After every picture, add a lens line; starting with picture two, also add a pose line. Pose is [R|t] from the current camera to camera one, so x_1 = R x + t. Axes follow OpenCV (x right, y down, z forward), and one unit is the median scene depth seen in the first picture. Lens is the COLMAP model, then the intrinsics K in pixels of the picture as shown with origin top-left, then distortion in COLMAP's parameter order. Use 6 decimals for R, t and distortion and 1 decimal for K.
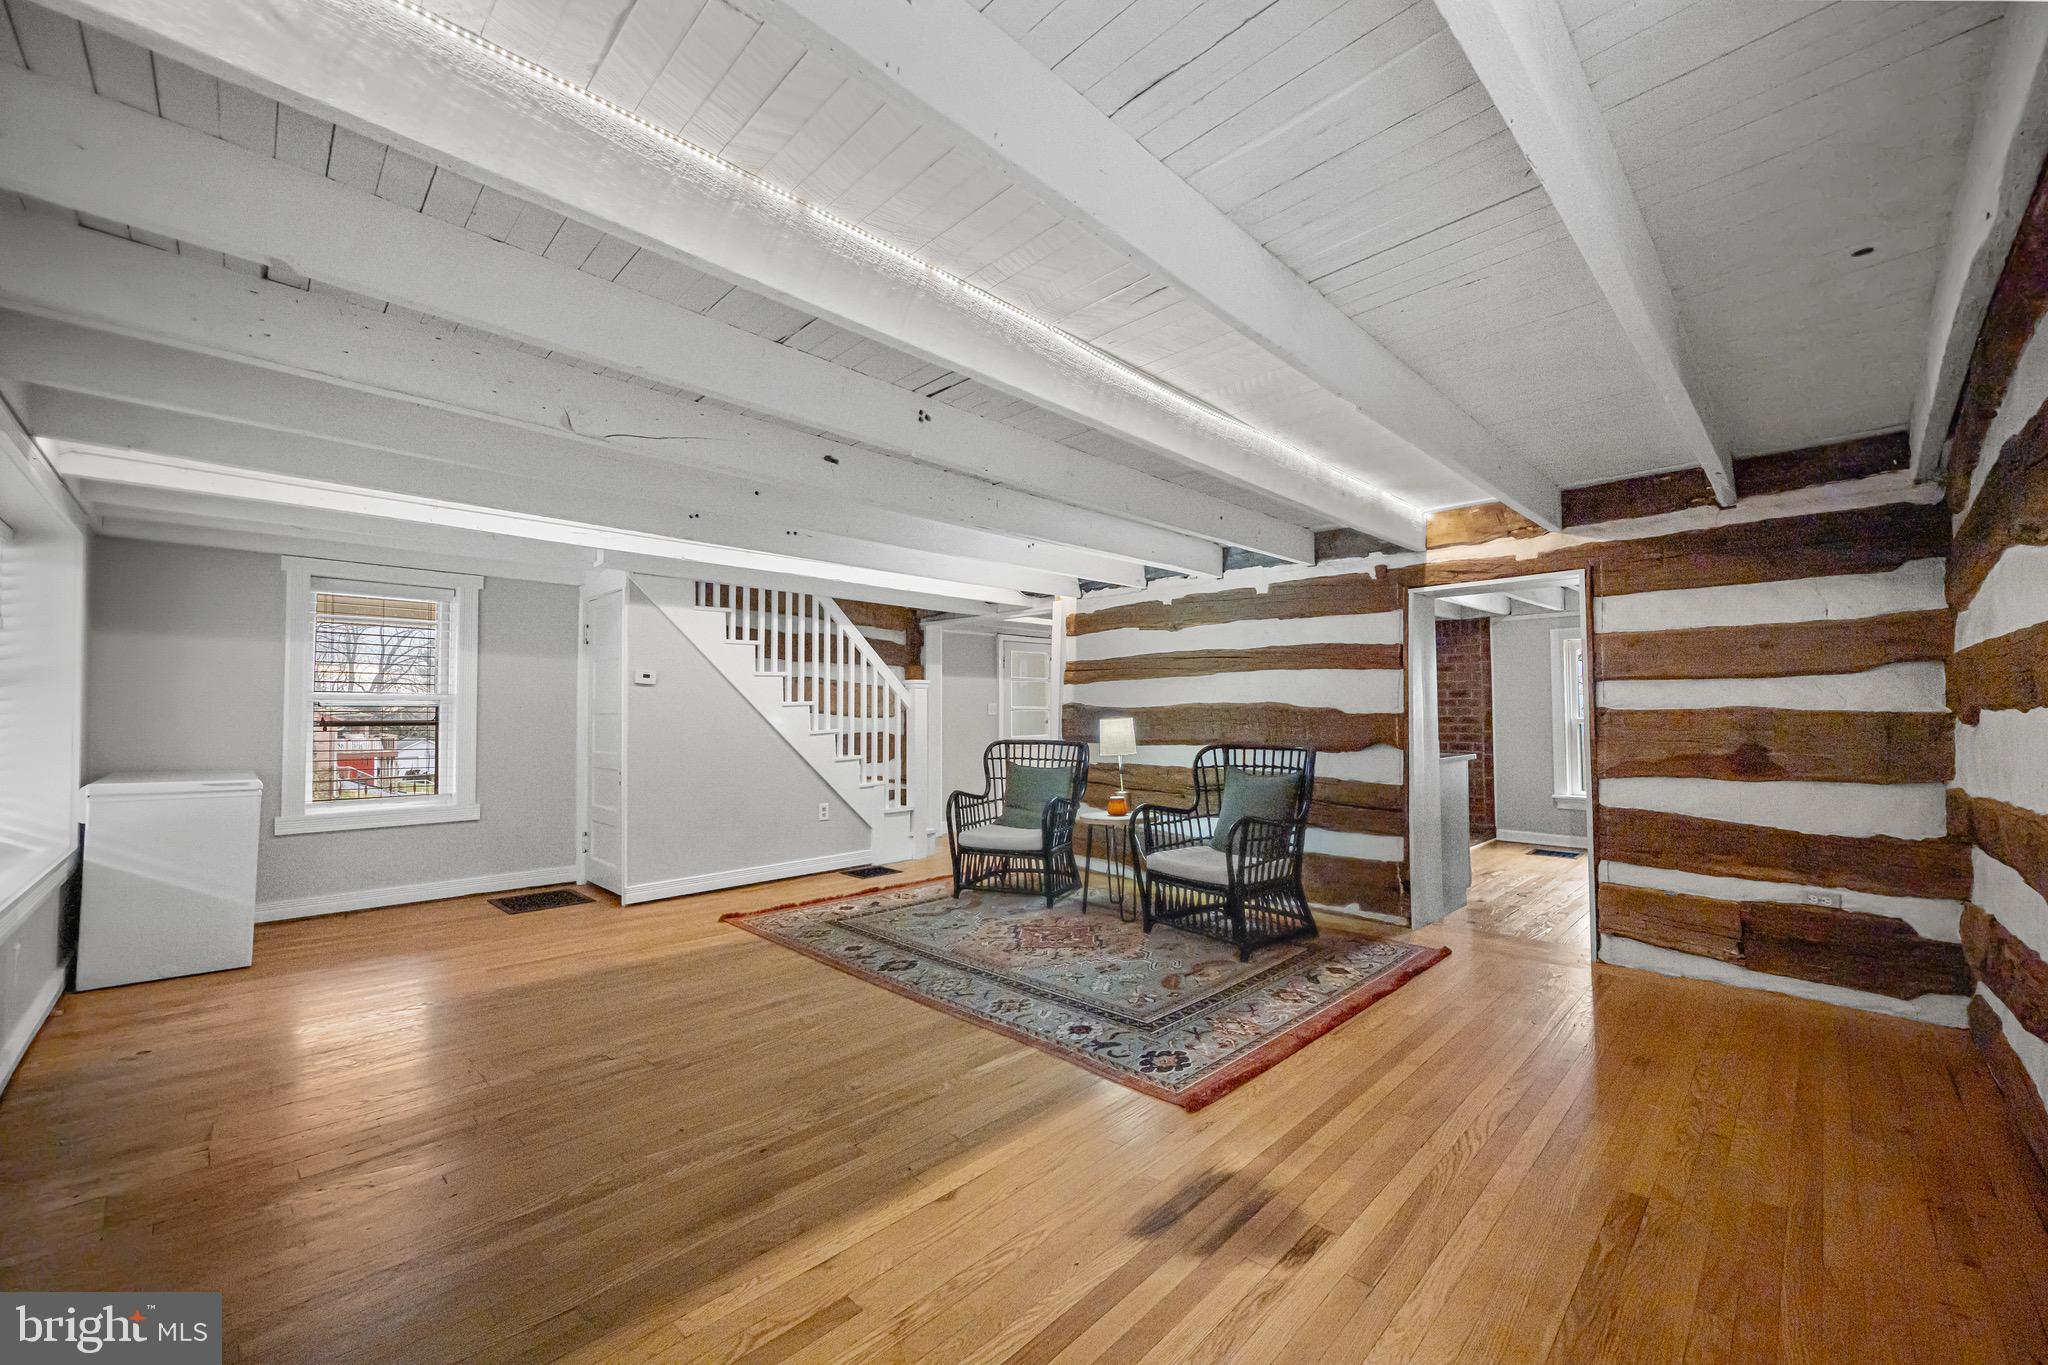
lens RADIAL K [[808.1, 0, 1024.0], [0, 808.1, 694.0], [0, 0, 1]] dist [0.001334, 0.000112]
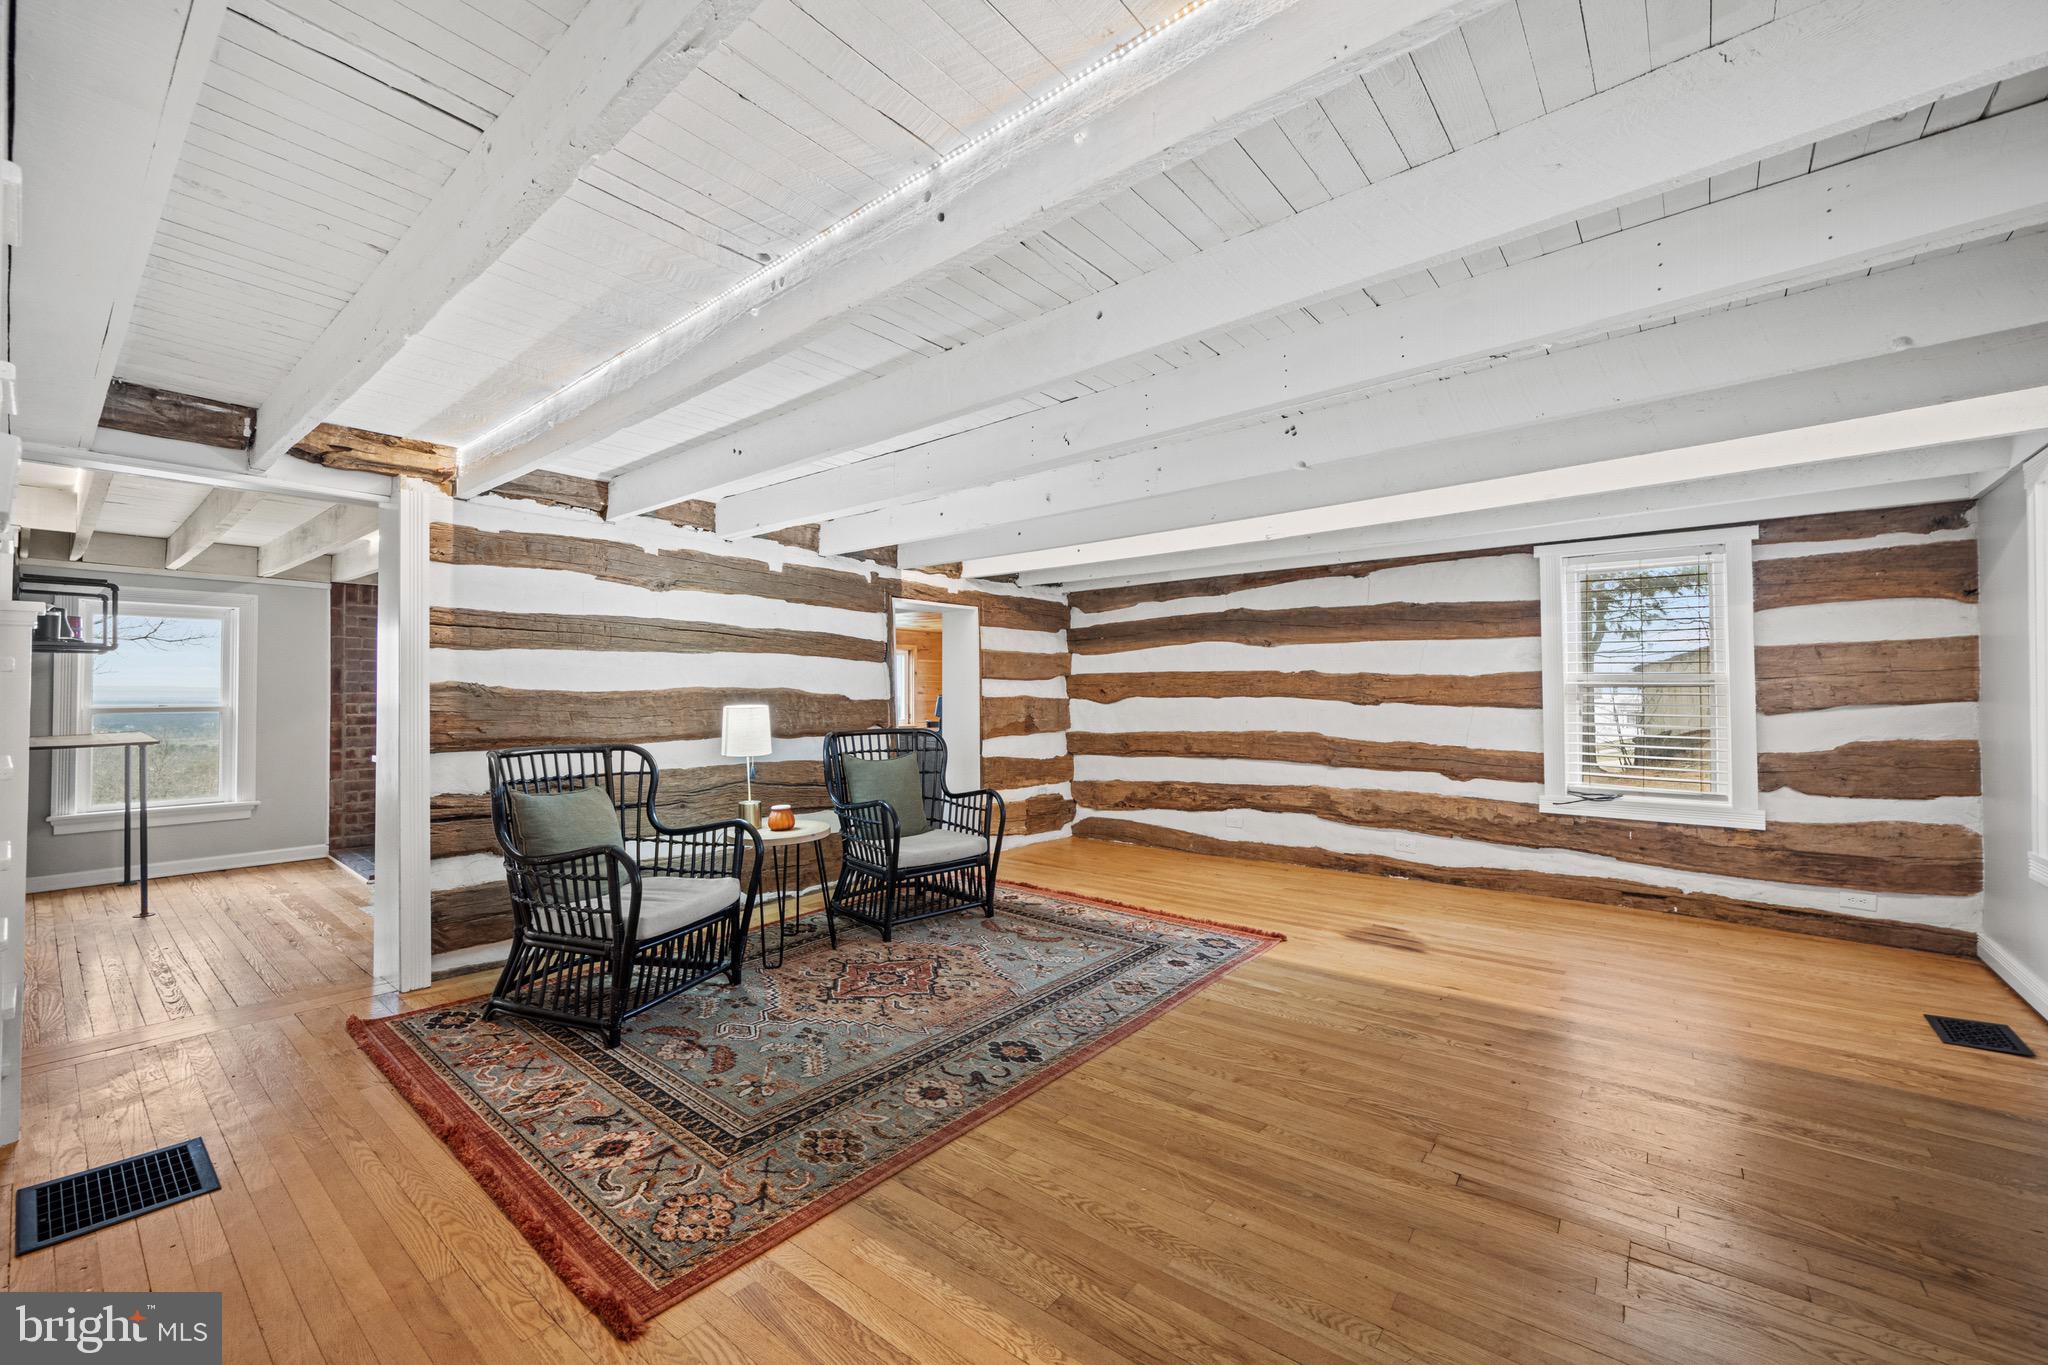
lens RADIAL K [[808.1, 0, 1024.0], [0, 808.1, 694.0], [0, 0, 1]] dist [0.001334, 0.000112]
pose [[-0.096105, 0.005204, 0.995358, -0.888581], [-0.022698, 0.999715, -0.007418, 0.023486], [-0.995112, -0.023305, -0.095960, 1.086490]]
